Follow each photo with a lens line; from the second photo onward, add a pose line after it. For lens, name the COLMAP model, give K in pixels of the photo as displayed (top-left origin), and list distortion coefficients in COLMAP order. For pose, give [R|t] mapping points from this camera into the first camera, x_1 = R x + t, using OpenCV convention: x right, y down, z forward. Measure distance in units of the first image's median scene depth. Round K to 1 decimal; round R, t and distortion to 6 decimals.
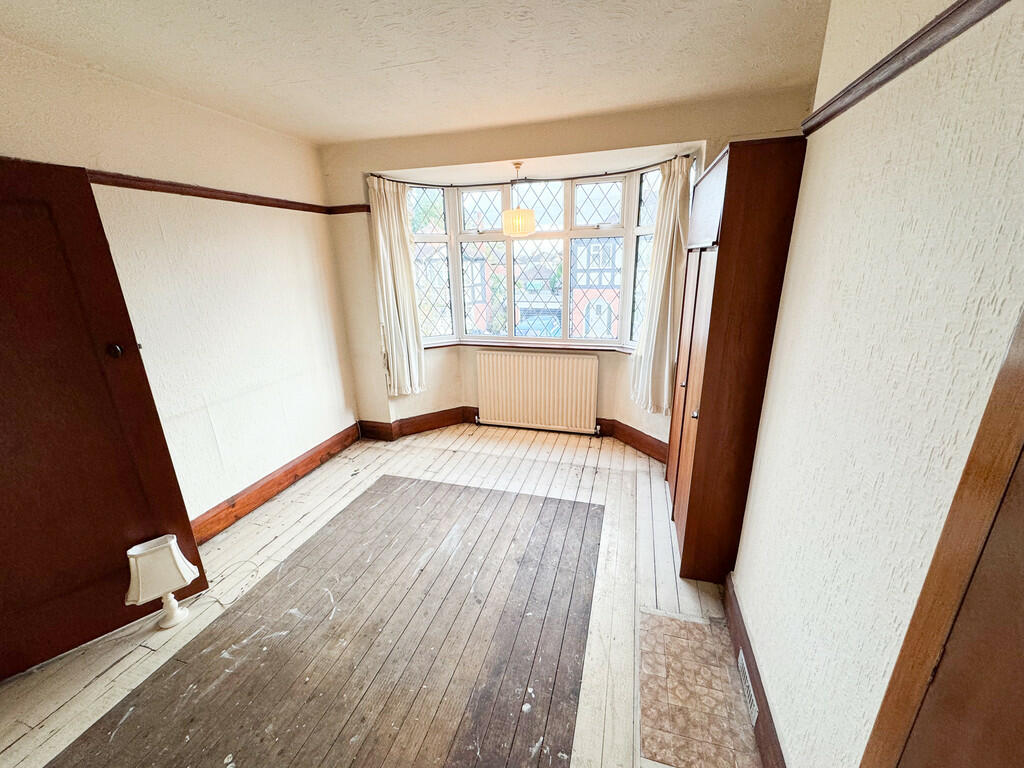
lens RADIAL K [[406.4, 0, 500.9], [0, 406.4, 380.7], [0, 0, 1]] dist [-0.005551, 0.000096]
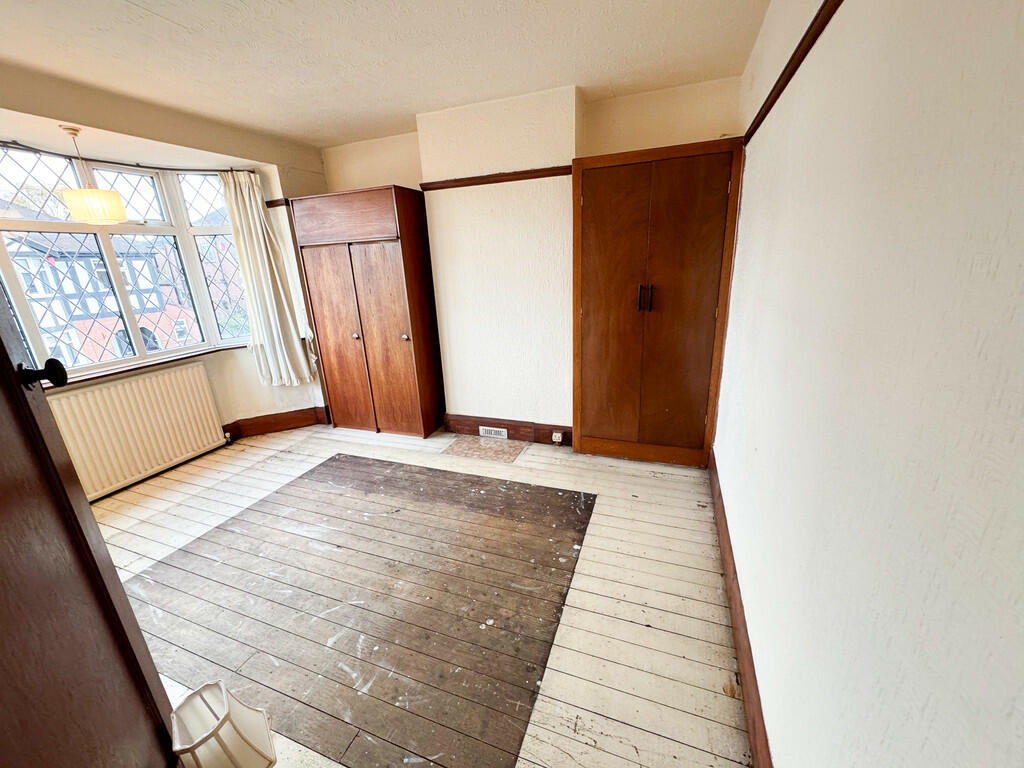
lens RADIAL K [[406.4, 0, 508.7], [0, 406.4, 389.2], [0, 0, 1]] dist [-0.005551, 0.000096]
pose [[0.085160, -0.289870, 0.953270, -0.683398], [0.327041, 0.911870, 0.248065, -0.003643], [-0.941165, 0.290633, 0.172455, 0.207516]]
